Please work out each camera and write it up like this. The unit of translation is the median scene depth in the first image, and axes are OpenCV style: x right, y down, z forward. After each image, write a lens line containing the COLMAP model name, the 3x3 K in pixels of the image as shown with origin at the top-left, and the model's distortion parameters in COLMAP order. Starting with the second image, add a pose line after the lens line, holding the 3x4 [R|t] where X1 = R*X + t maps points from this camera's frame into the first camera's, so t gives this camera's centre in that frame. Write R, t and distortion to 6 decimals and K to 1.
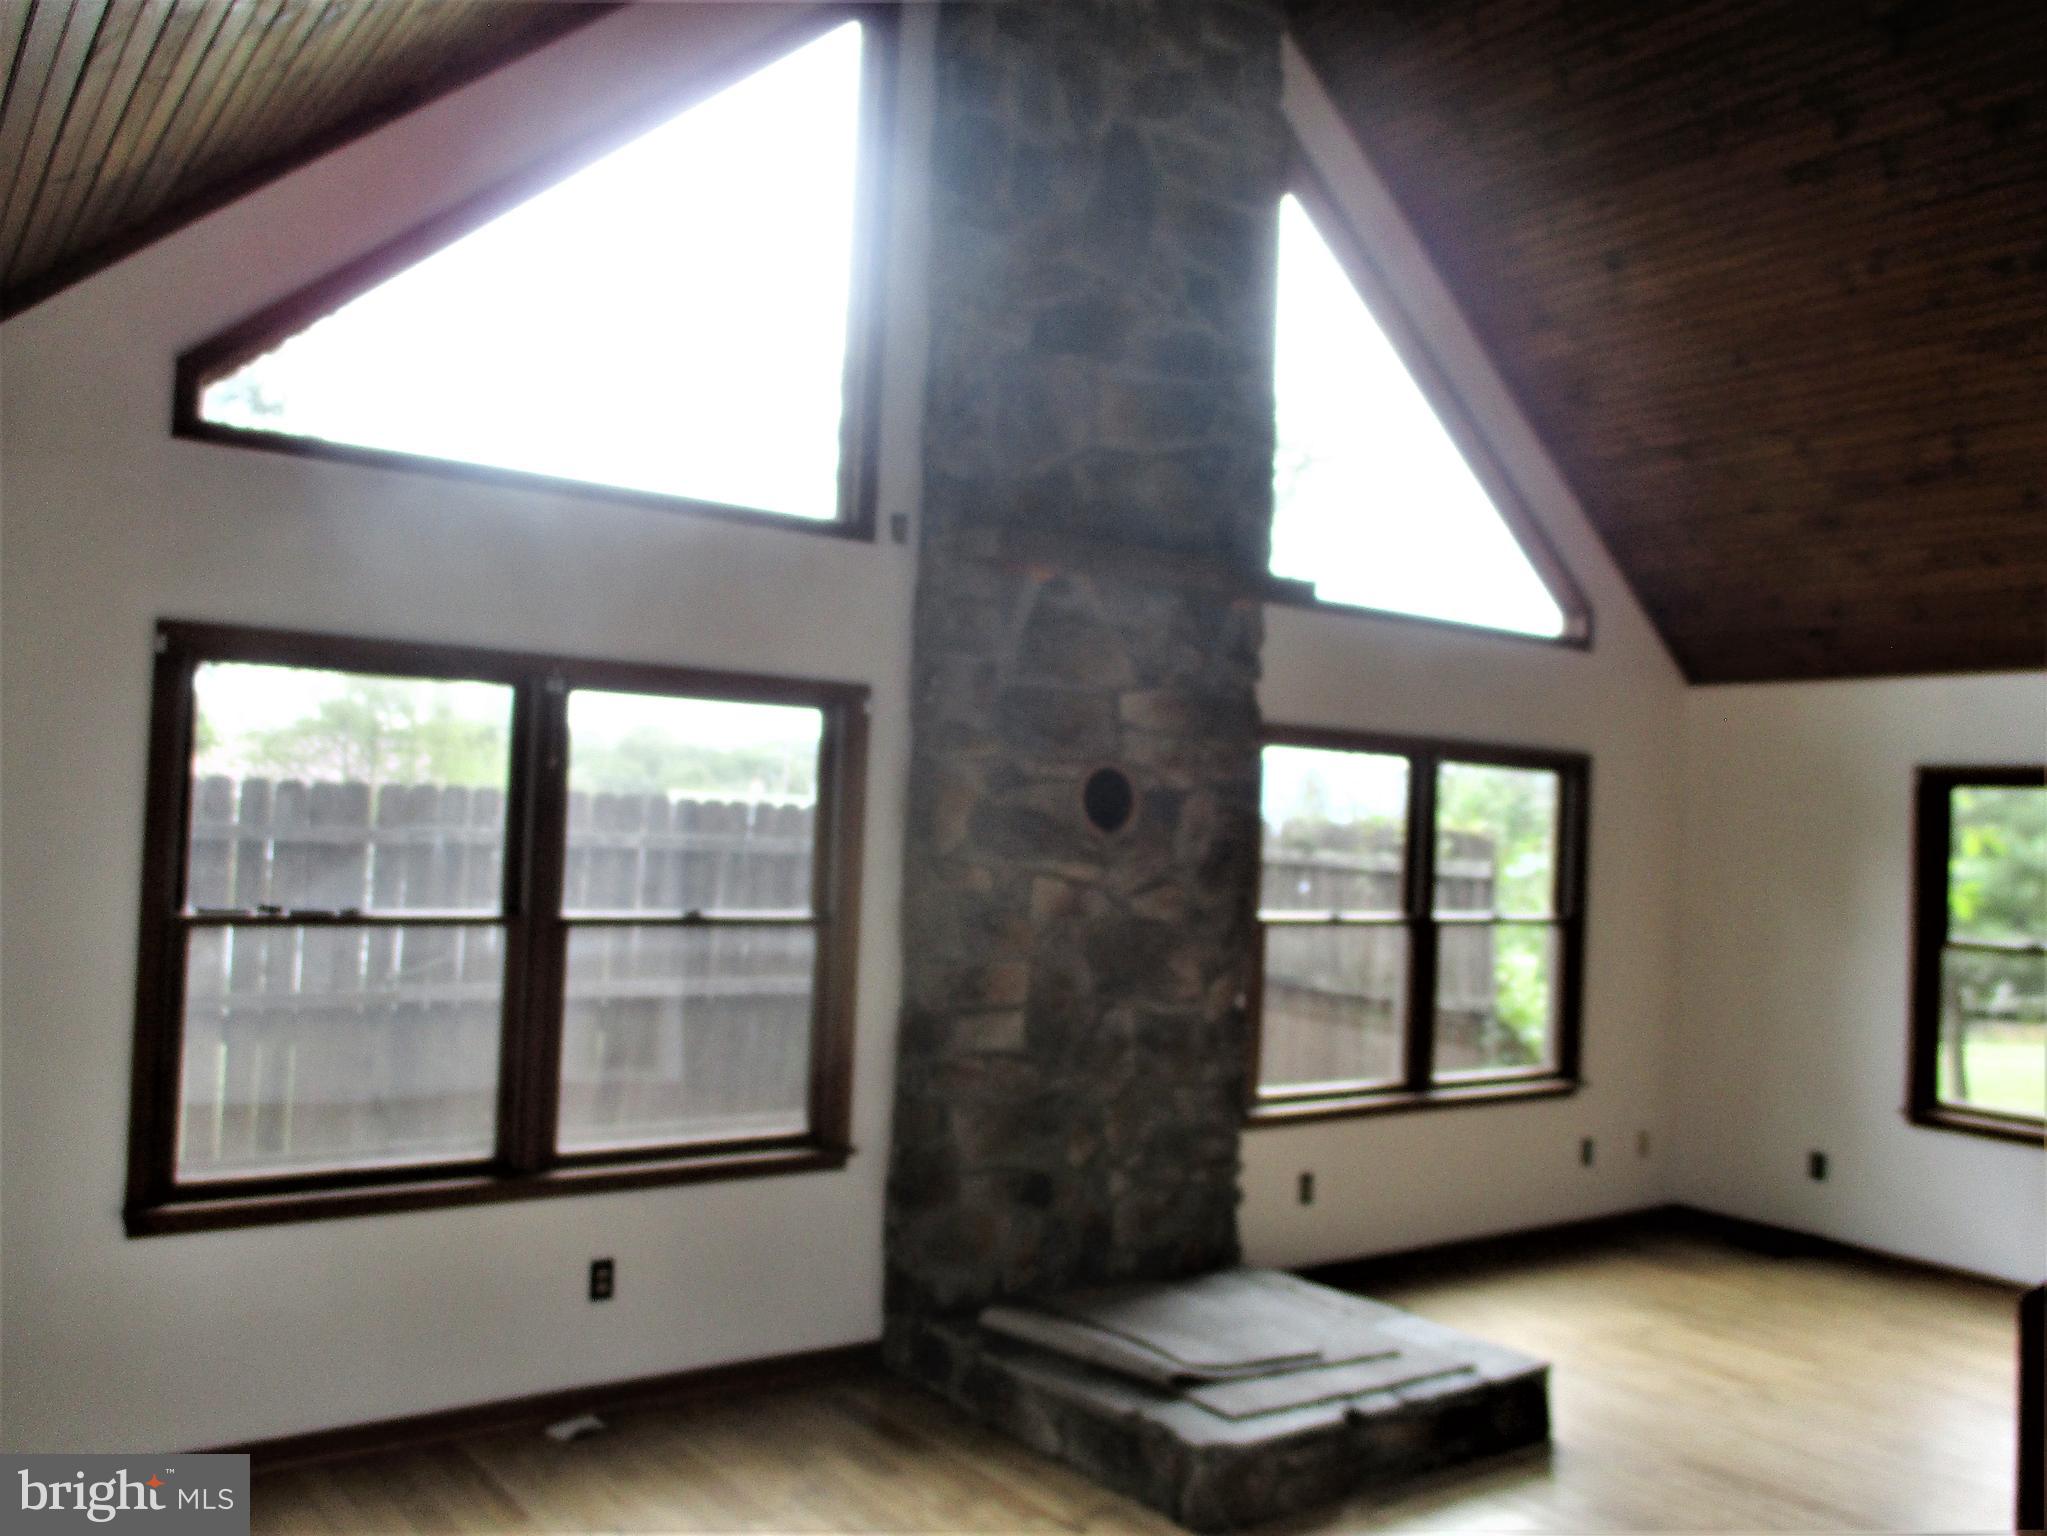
lens RADIAL K [[1713.6, 0, 1029.5], [0, 1713.6, 758.7], [0, 0, 1]] dist [-0.025908, 0.013710]
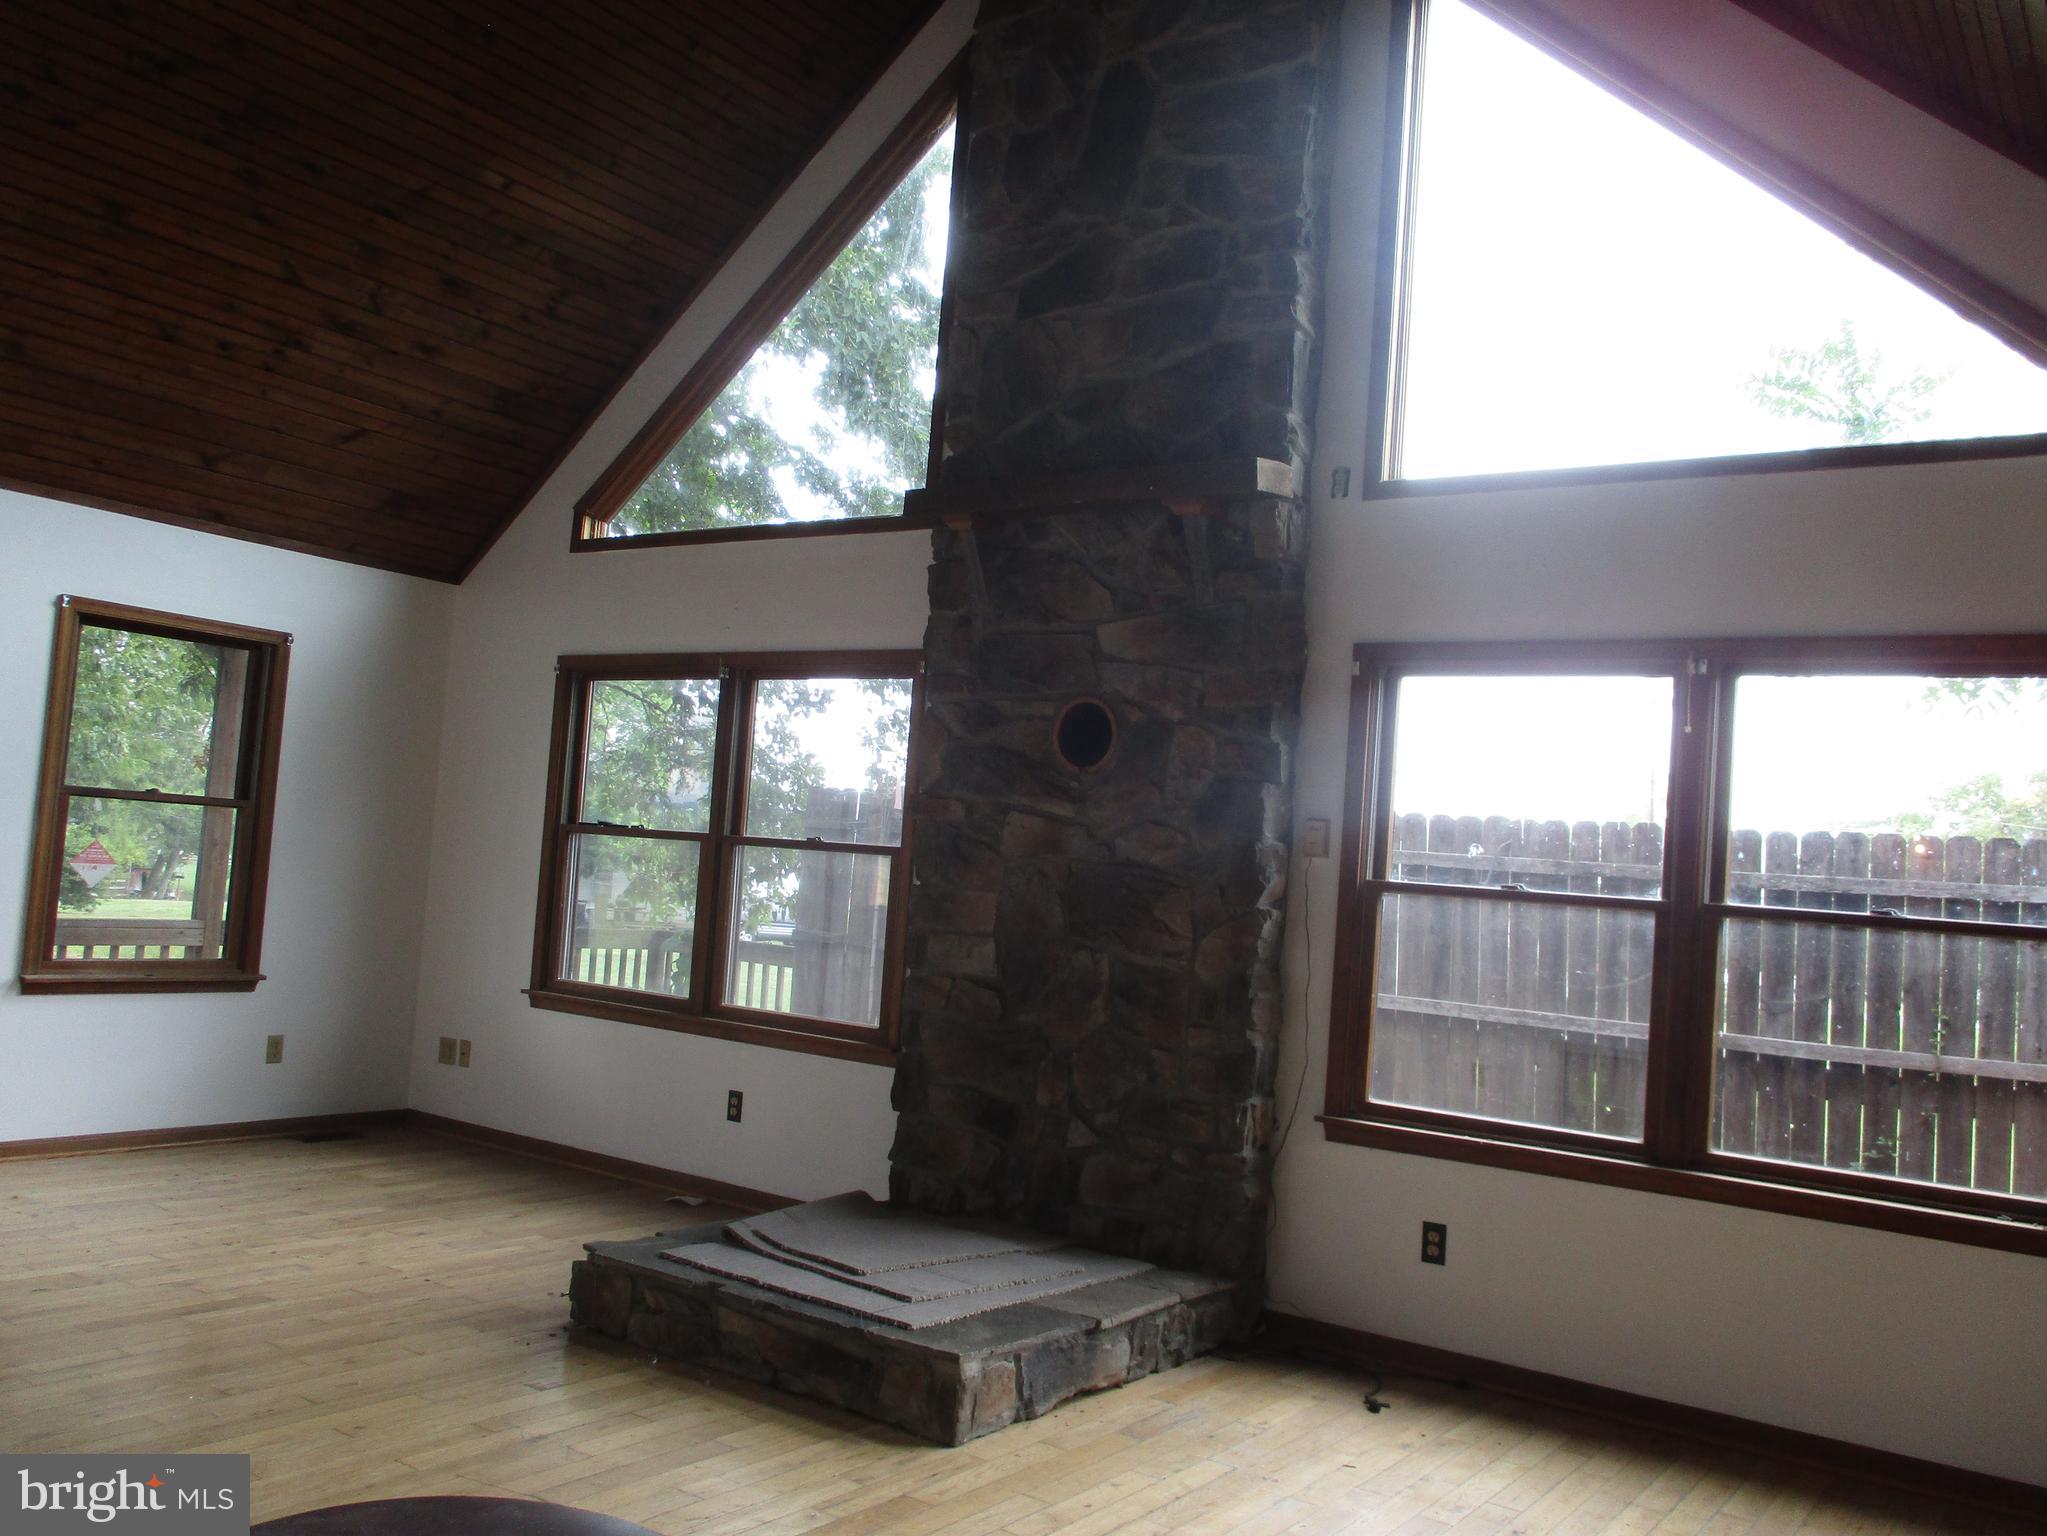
lens RADIAL K [[1713.6, 0, 1029.5], [0, 1713.6, 758.7], [0, 0, 1]] dist [-0.025908, 0.013710]
pose [[0.322931, -0.081718, -0.942888, 0.949139], [-0.030653, 0.994840, -0.096719, 0.131703], [0.945926, 0.060136, 0.318760, 0.653508]]
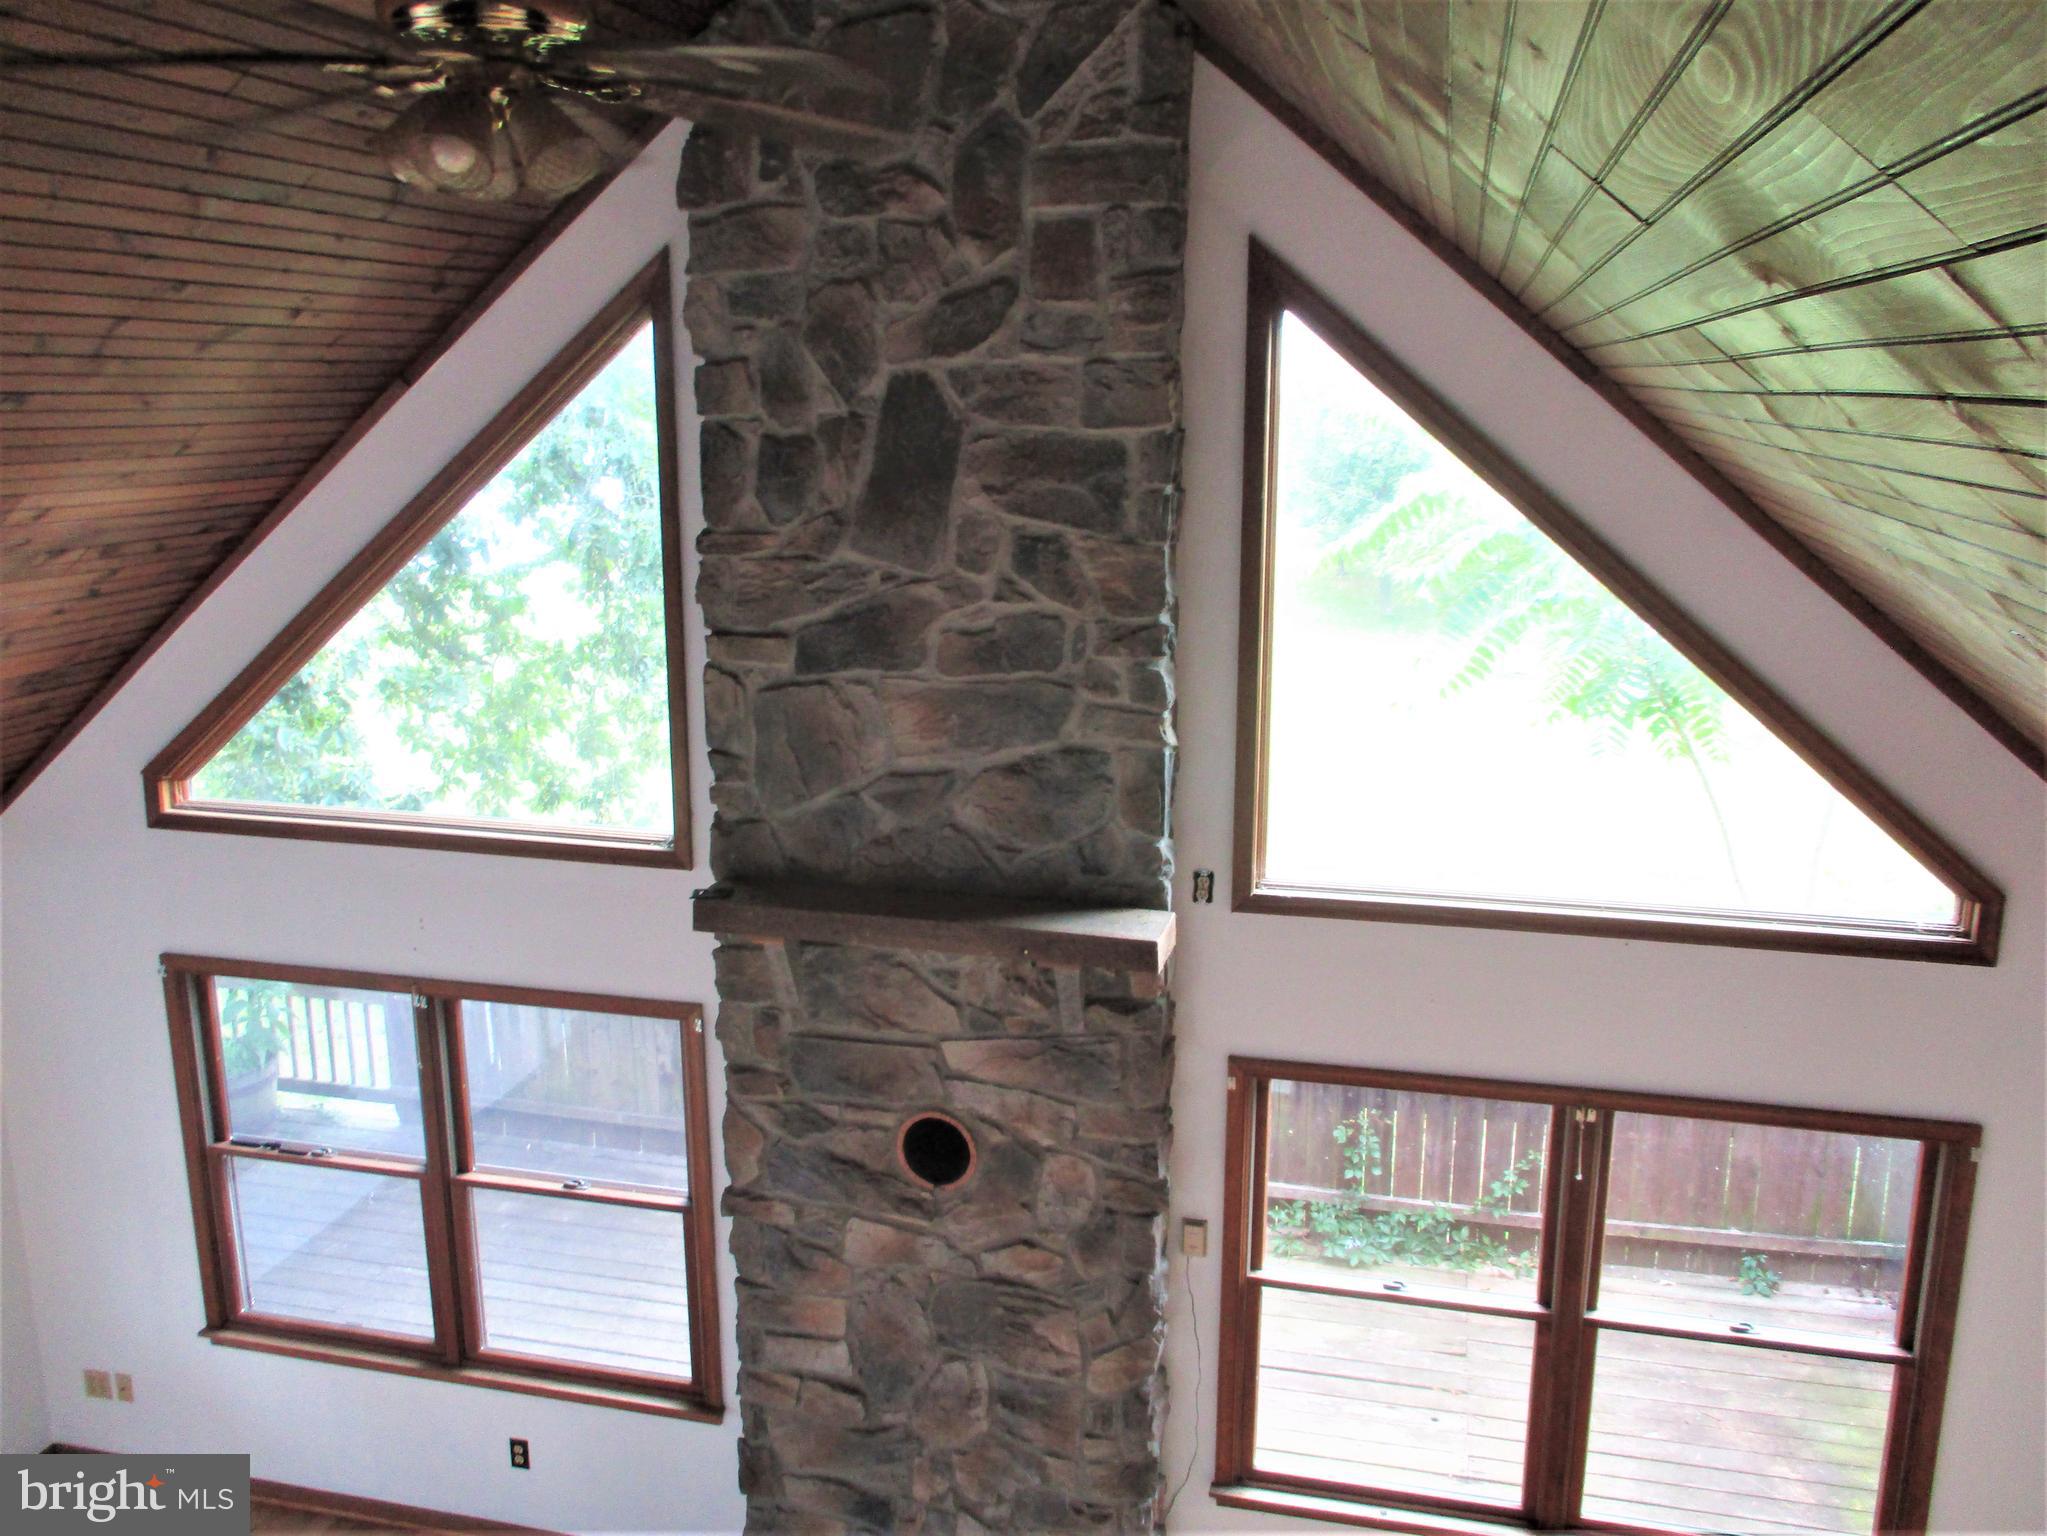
lens RADIAL K [[1713.6, 0, 1029.5], [0, 1713.6, 758.7], [0, 0, 1]] dist [-0.025908, 0.013710]
pose [[0.639696, 0.123127, -0.758702, 0.730693], [0.050796, 0.978156, 0.201571, -0.355097], [0.766948, -0.167483, 0.619468, 0.508676]]
